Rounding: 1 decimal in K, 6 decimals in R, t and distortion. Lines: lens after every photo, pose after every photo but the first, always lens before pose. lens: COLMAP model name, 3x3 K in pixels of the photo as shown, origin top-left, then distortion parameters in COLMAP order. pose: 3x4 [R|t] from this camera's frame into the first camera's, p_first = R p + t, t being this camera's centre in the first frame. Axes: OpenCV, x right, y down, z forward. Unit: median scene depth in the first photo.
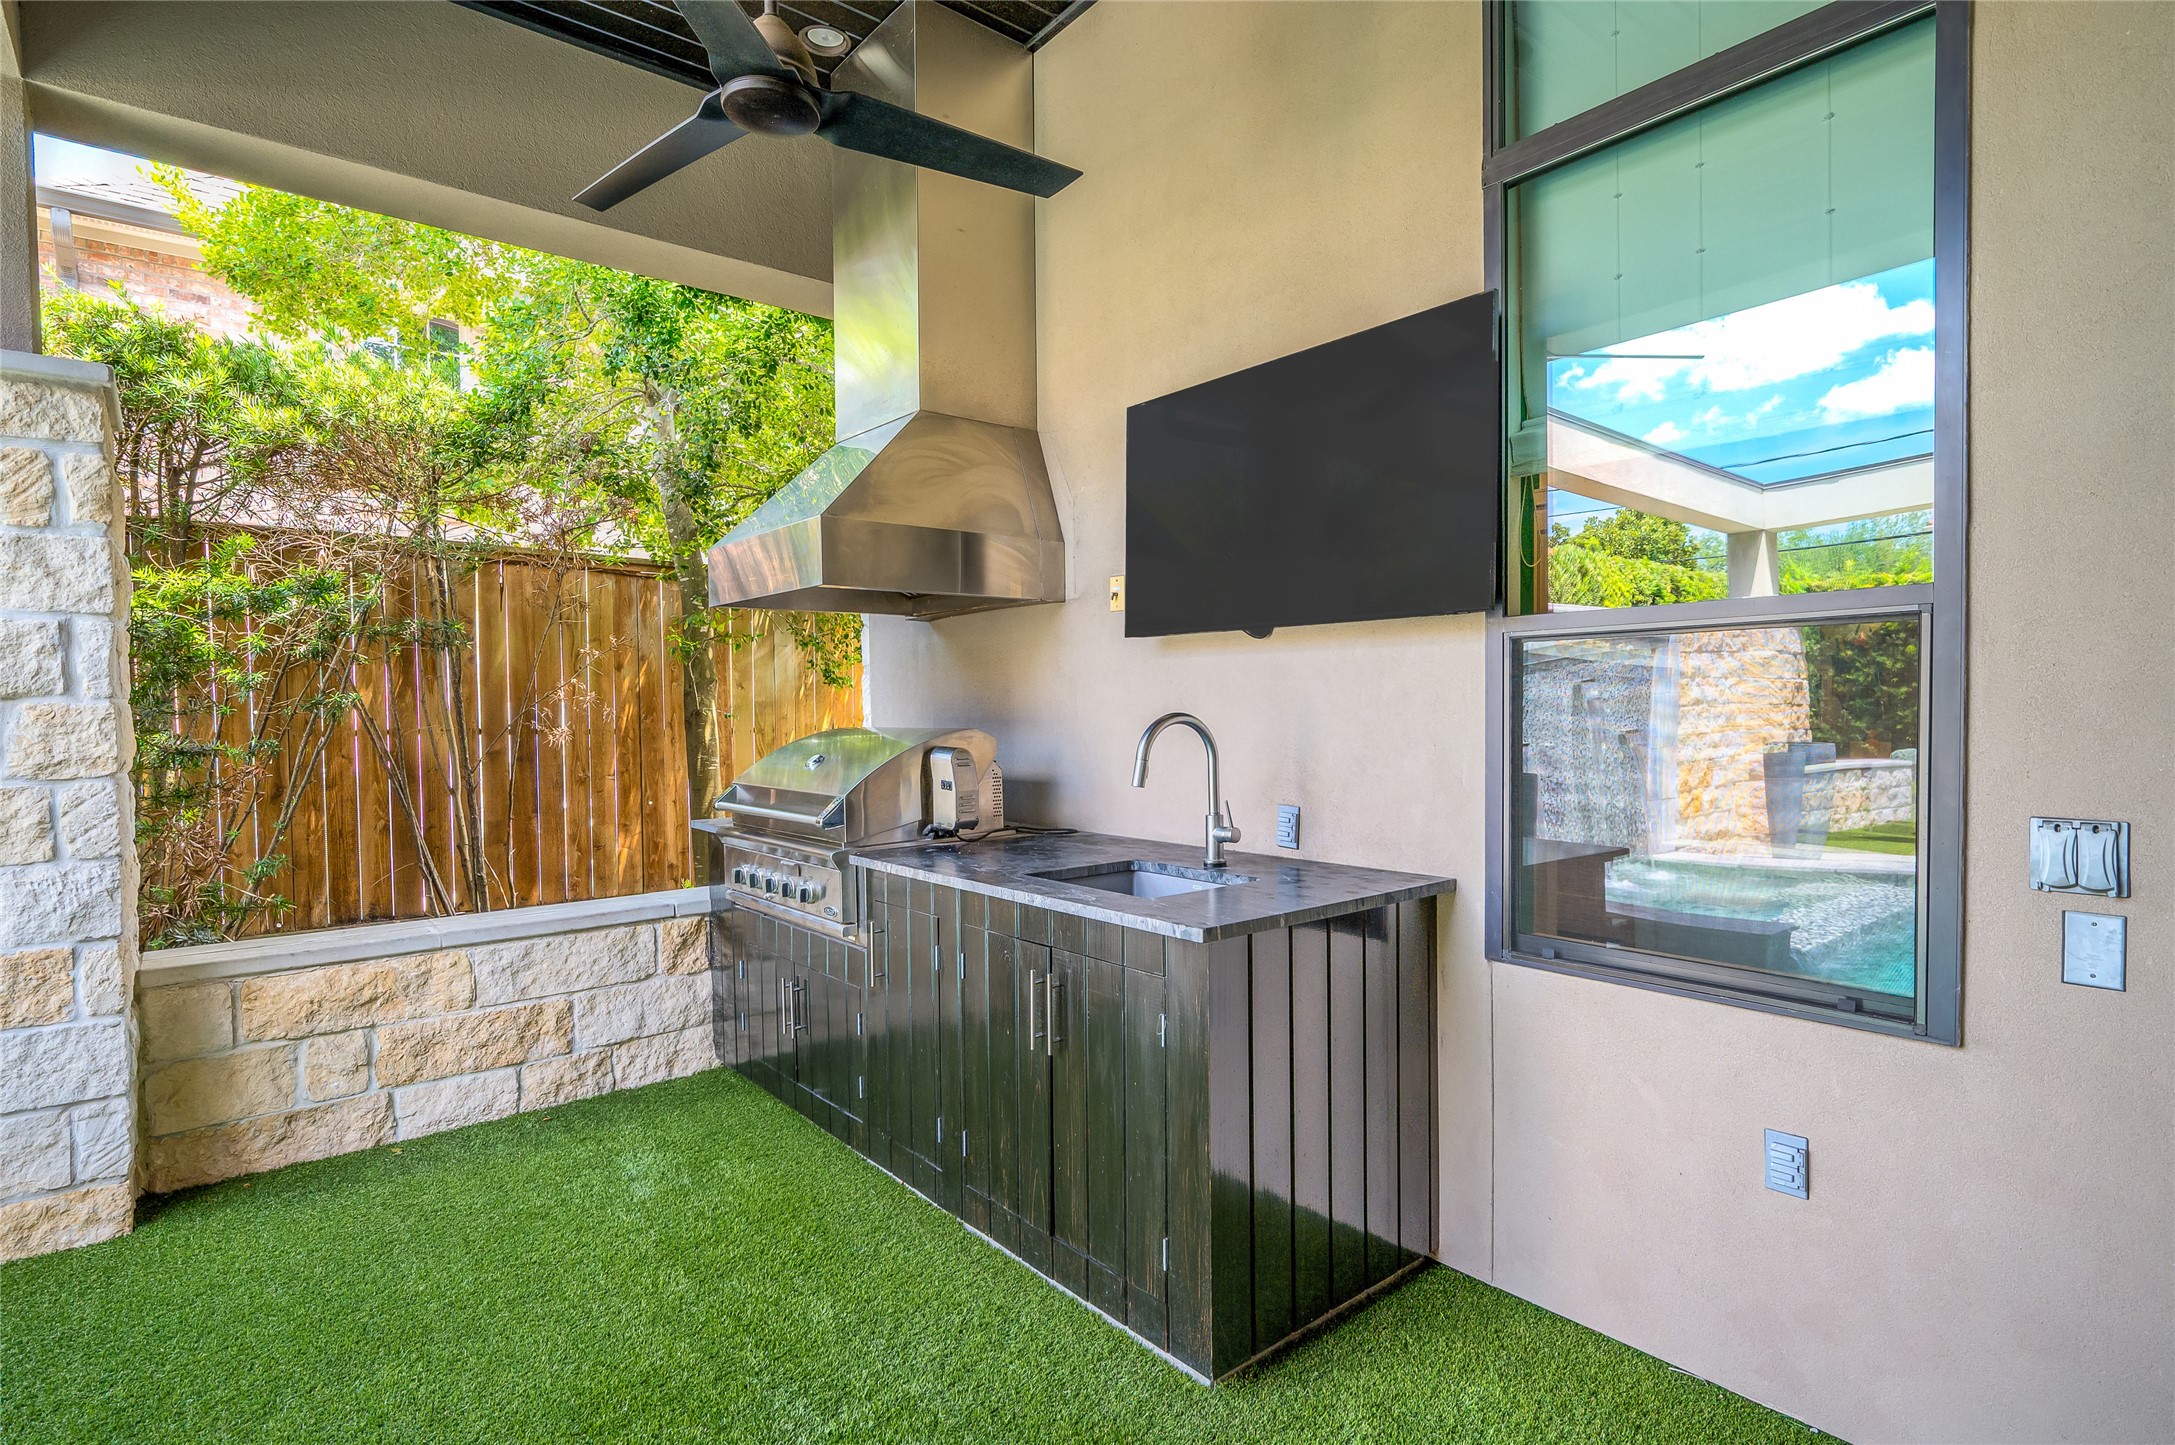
lens RADIAL K [[1097.5, 0, 1087.1], [0, 1097.5, 724.2], [0, 0, 1]] dist [-0.003291, -0.000475]
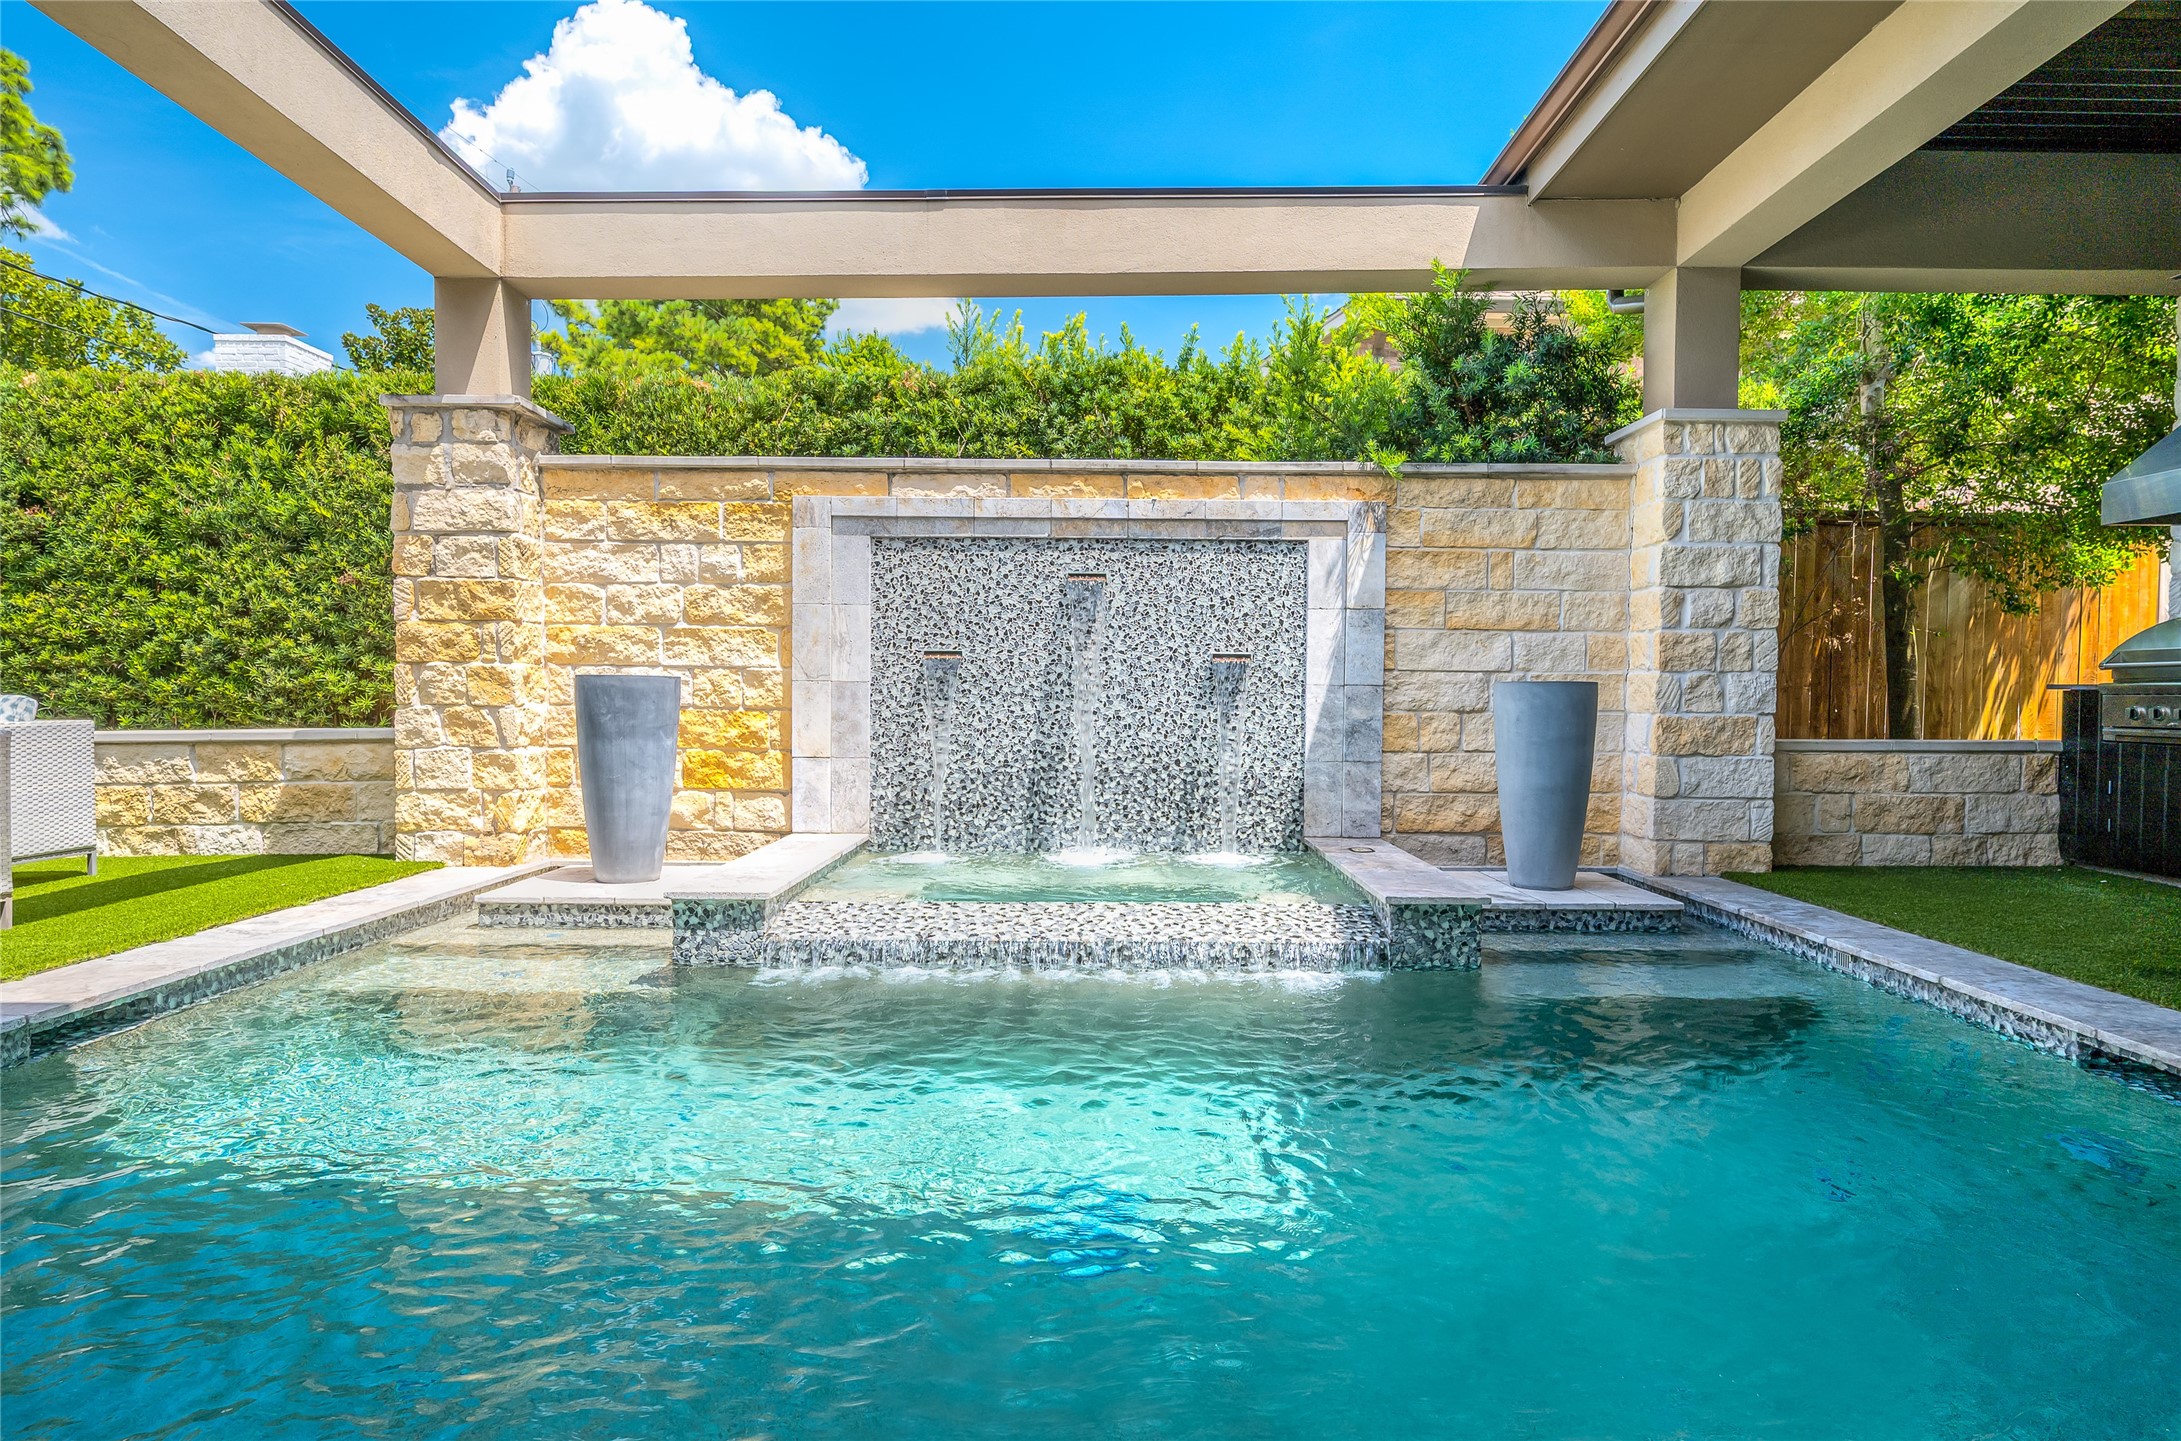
lens RADIAL K [[1174.9, 0, 1095.2], [0, 1174.9, 736.9], [0, 0, 1]] dist [-0.002972, -0.000019]
pose [[0.772087, 0.037053, -0.634436, -0.349925], [-0.024225, 0.999289, 0.028881, 0.141245], [0.635055, -0.006929, 0.772436, -0.909787]]
